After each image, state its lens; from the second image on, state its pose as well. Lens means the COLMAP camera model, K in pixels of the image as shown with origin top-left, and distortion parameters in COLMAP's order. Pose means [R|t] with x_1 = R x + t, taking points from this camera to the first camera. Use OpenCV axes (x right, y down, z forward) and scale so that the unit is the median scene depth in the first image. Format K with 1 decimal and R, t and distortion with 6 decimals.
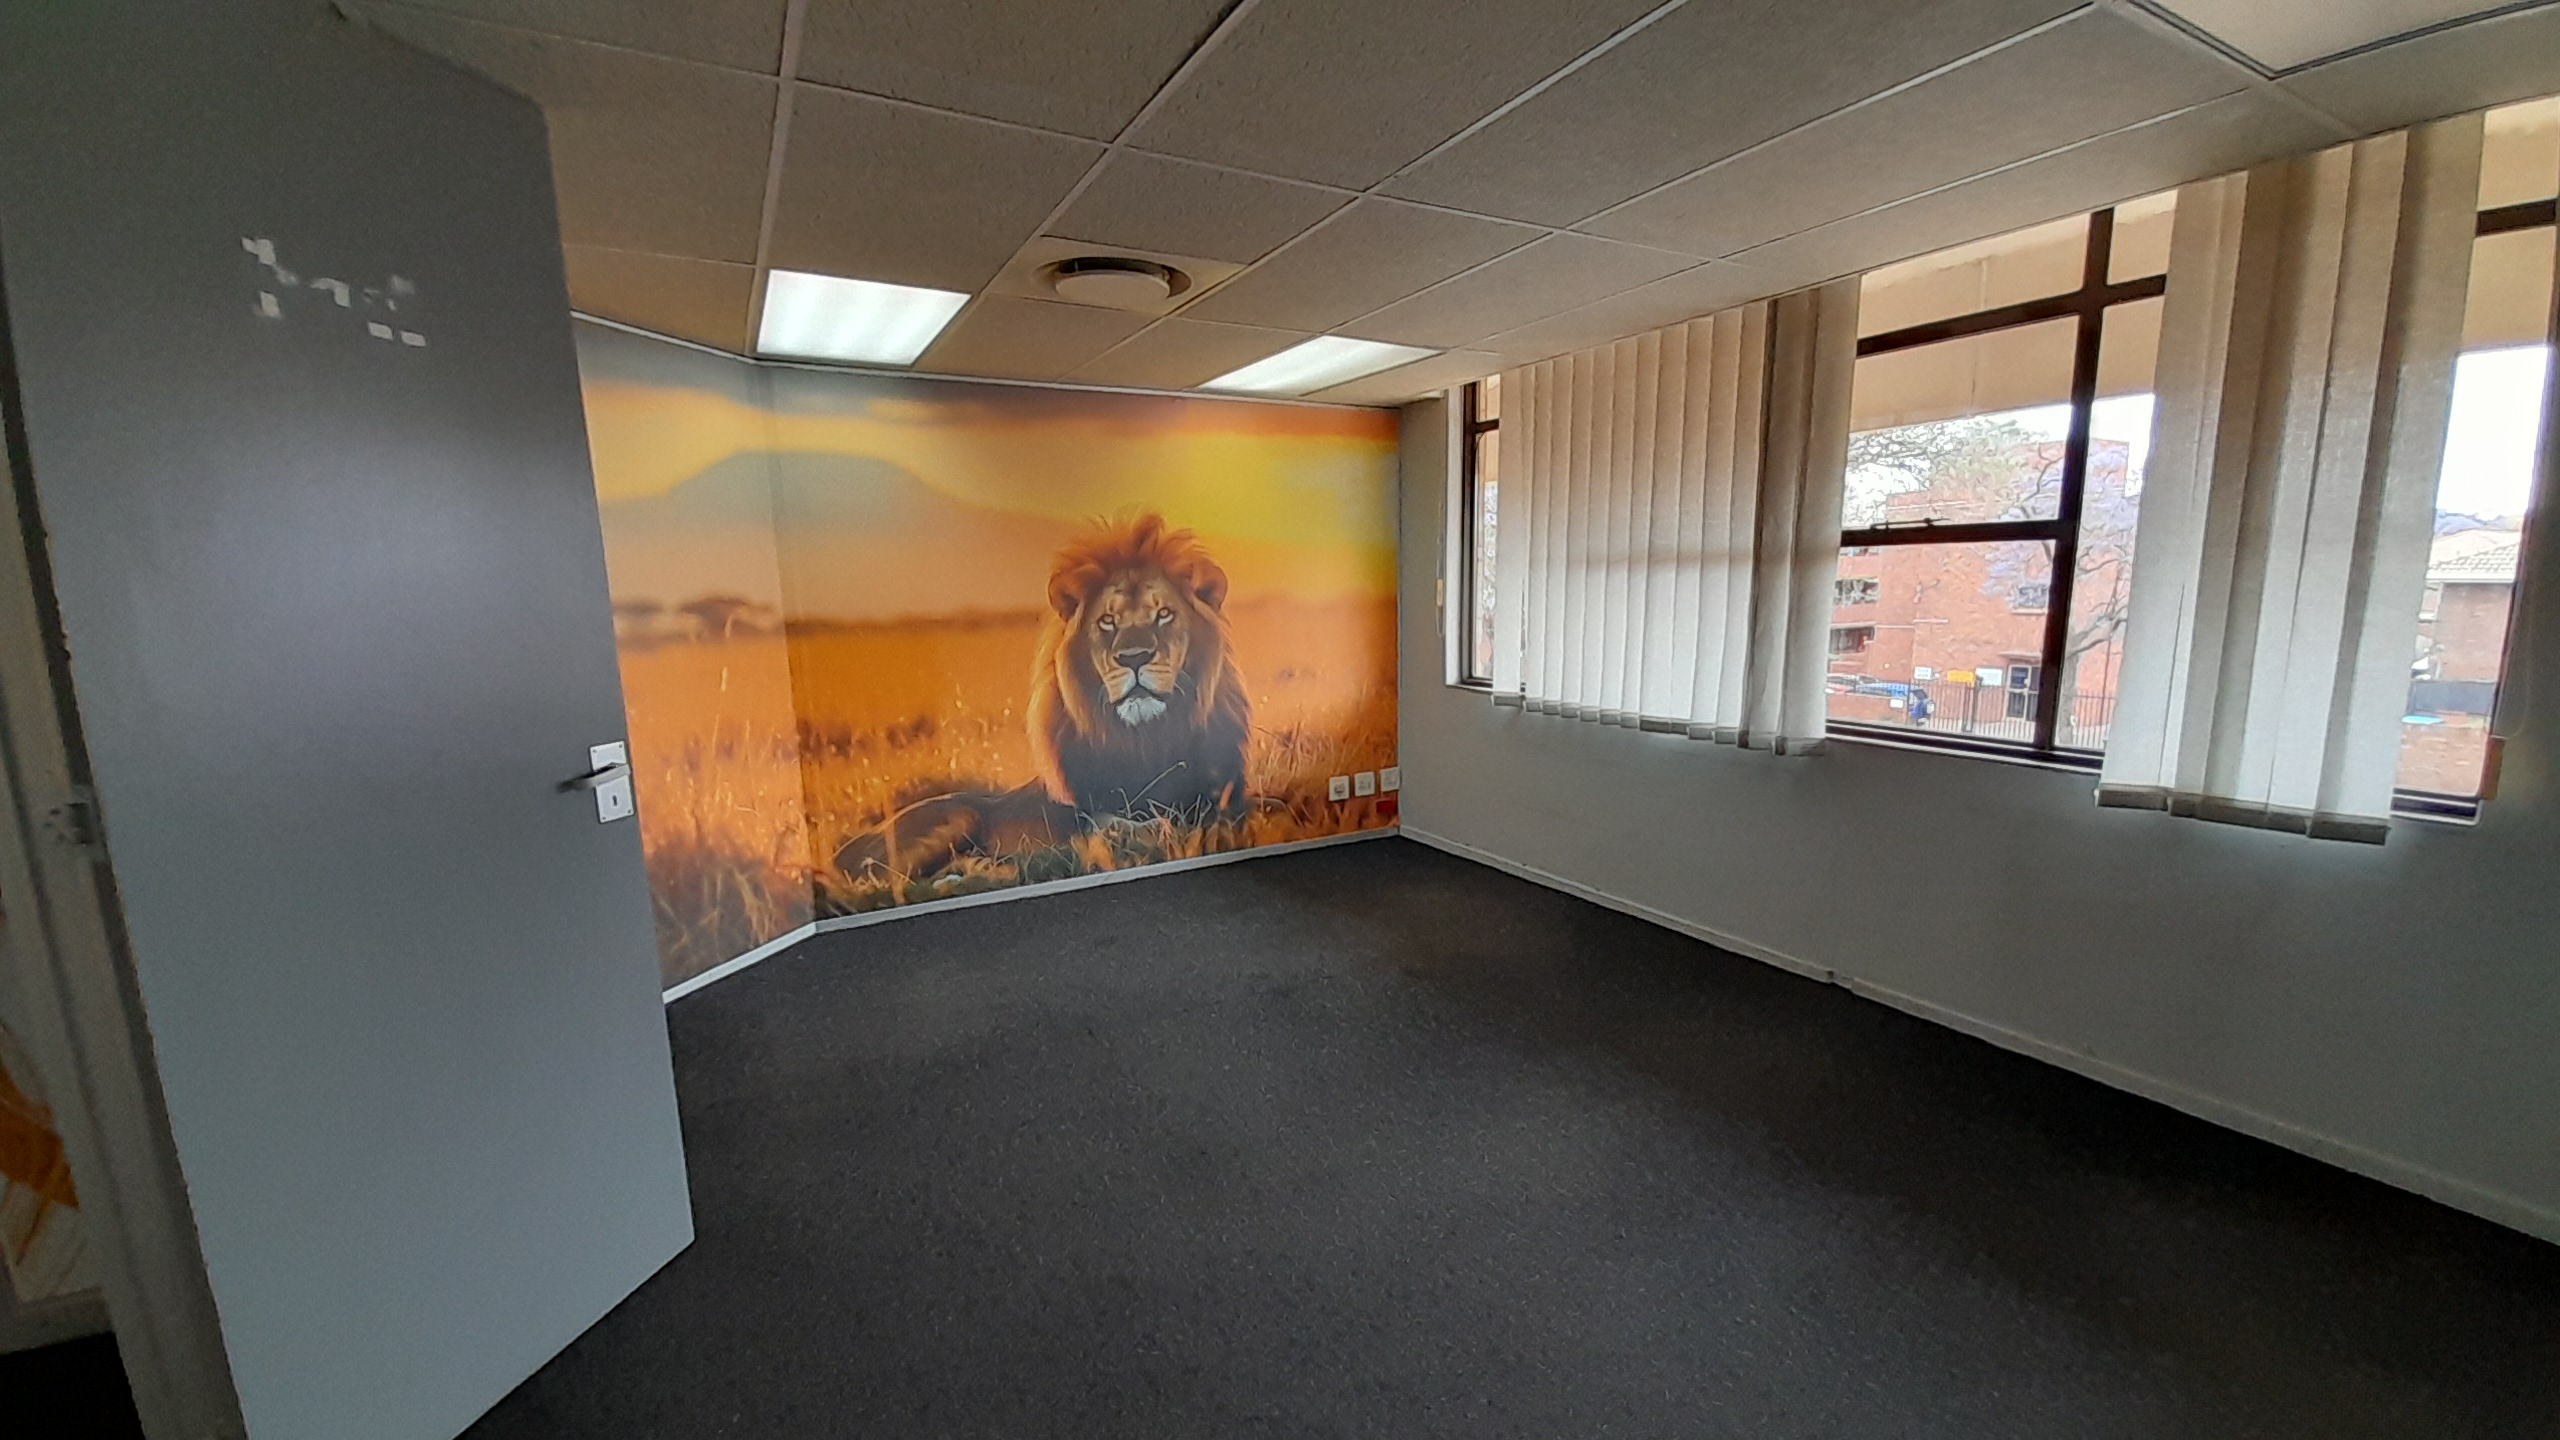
lens RADIAL K [[1018.2, 0, 1282.9], [0, 1018.2, 747.2], [0, 0, 1]] dist [0.022494, -0.013905]
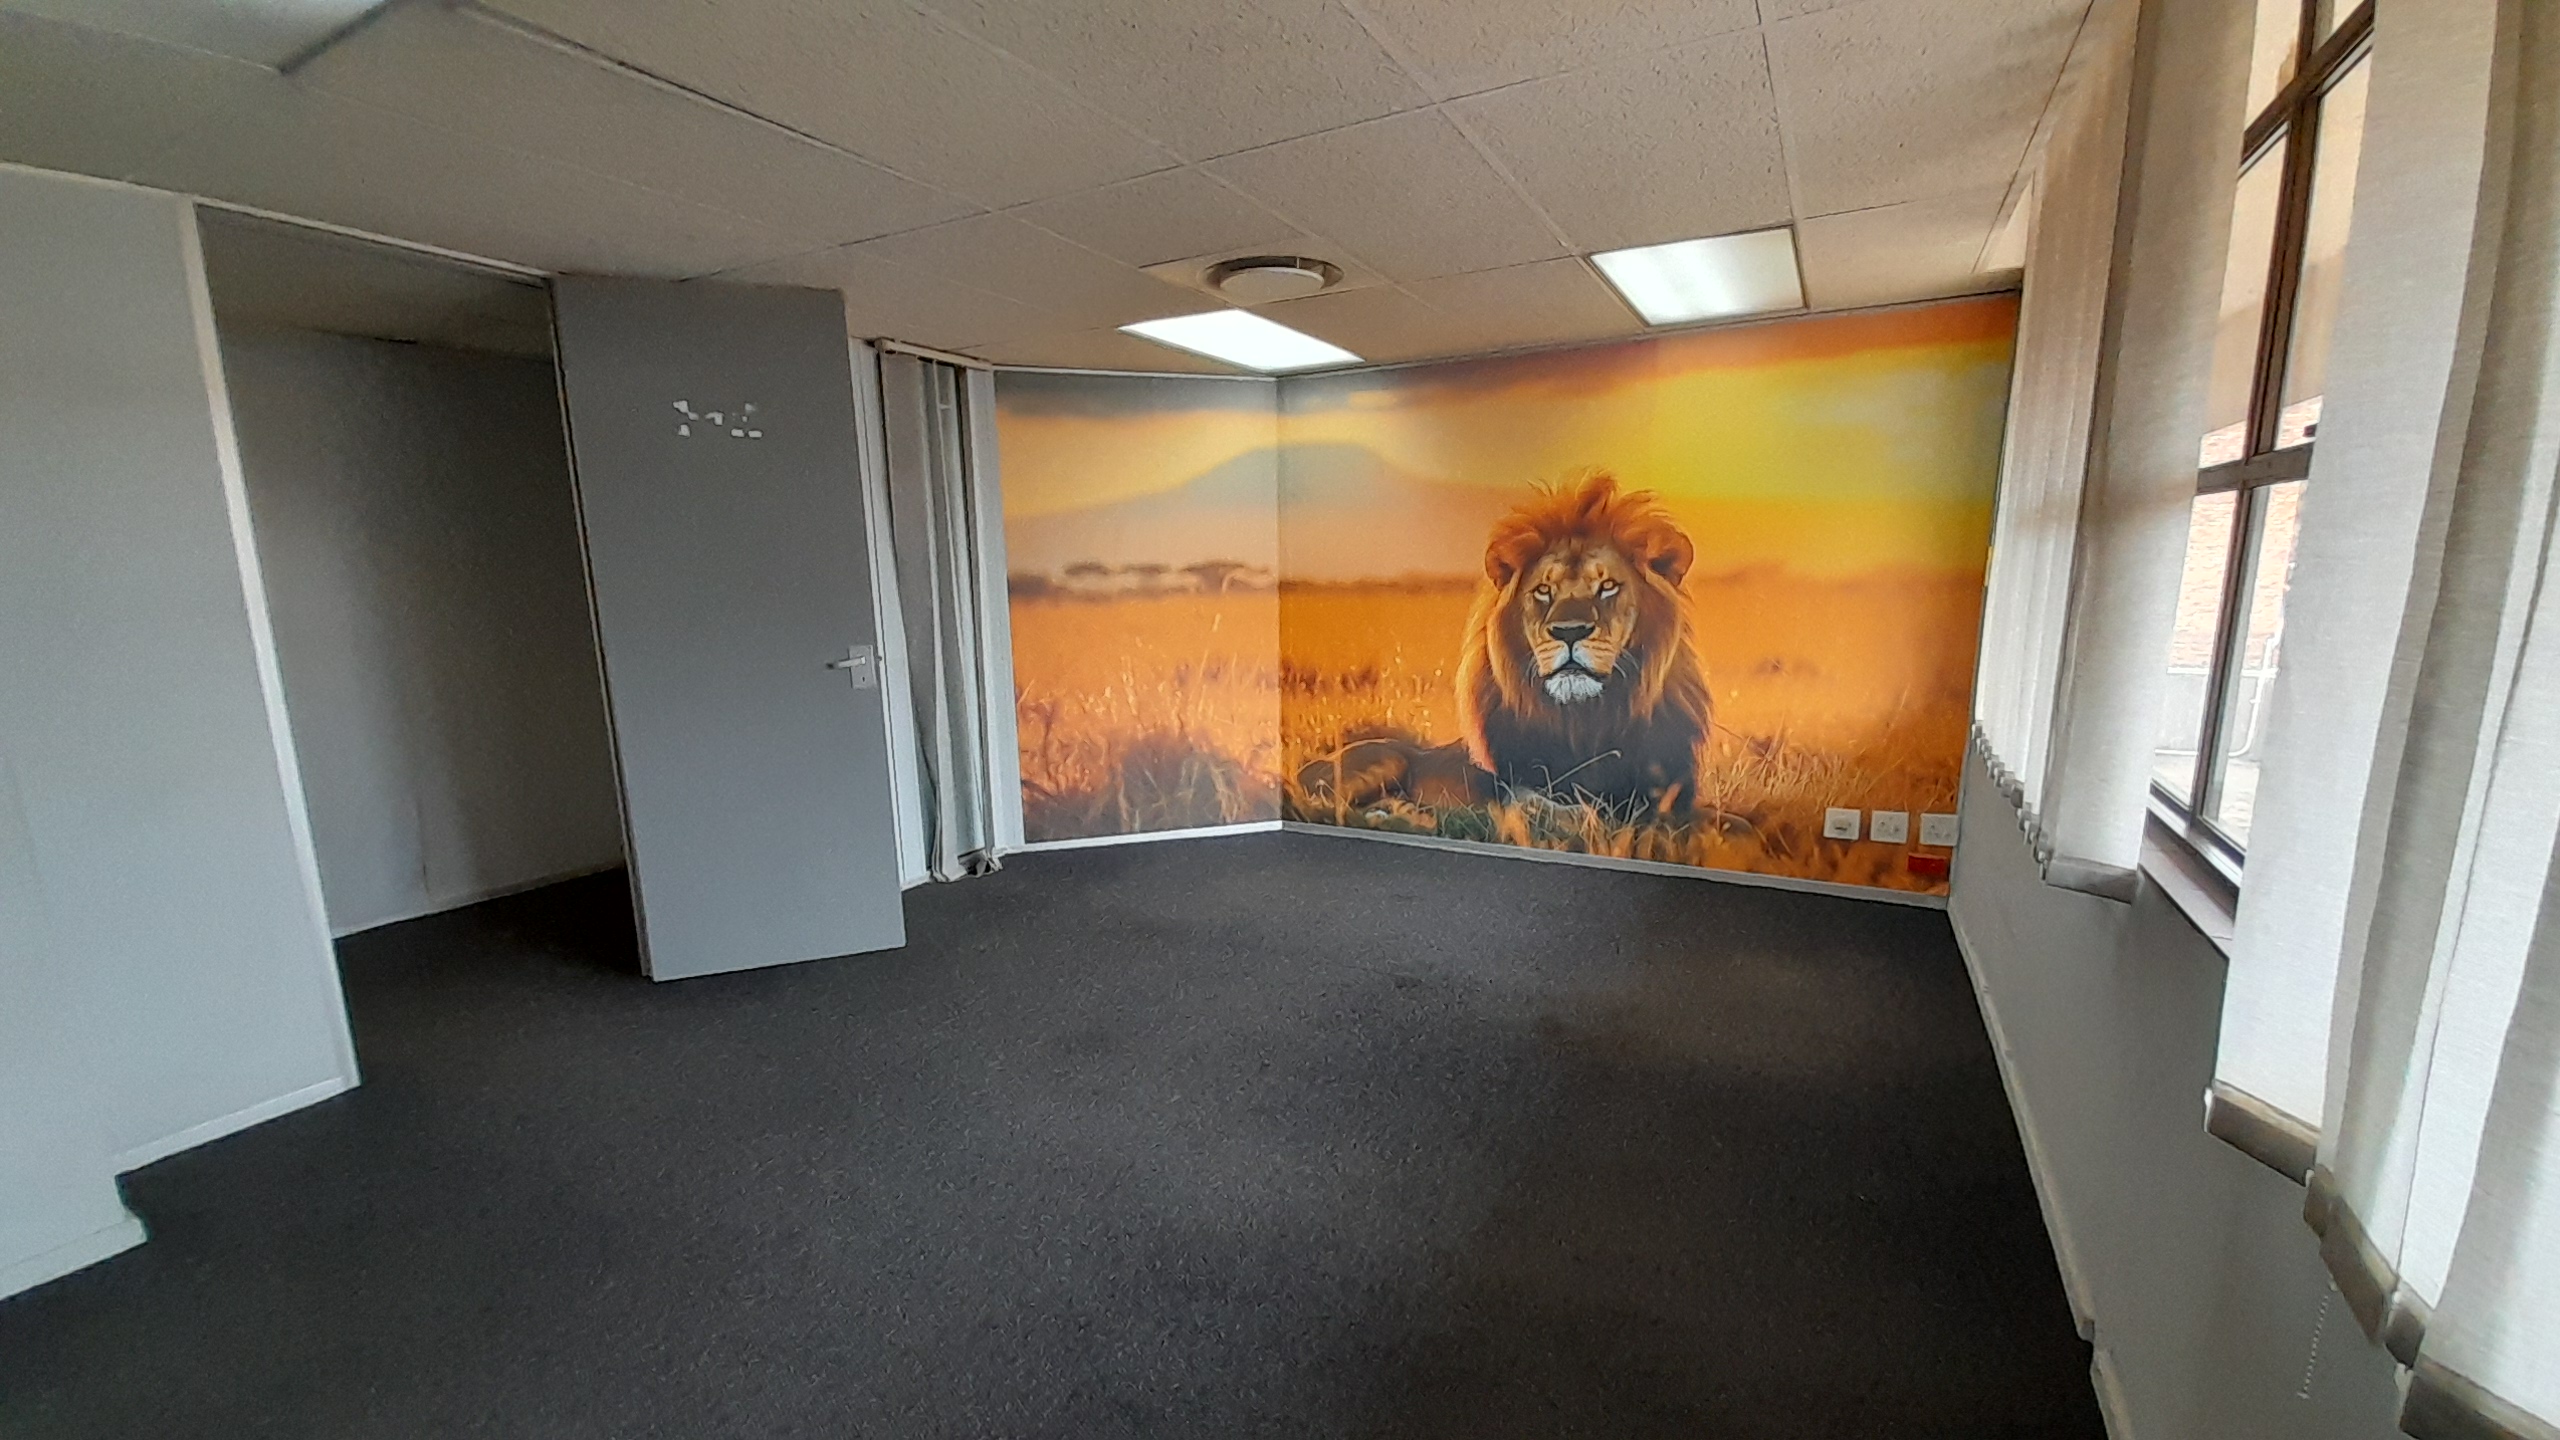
lens RADIAL K [[1018.2, 0, 1292.1], [0, 1018.2, 745.4], [0, 0, 1]] dist [0.022494, -0.013905]
pose [[0.541324, 0.160165, -0.825418, 0.554064], [-0.132016, 0.985704, 0.104689, -0.052547], [0.830385, 0.052298, 0.554730, 0.292273]]
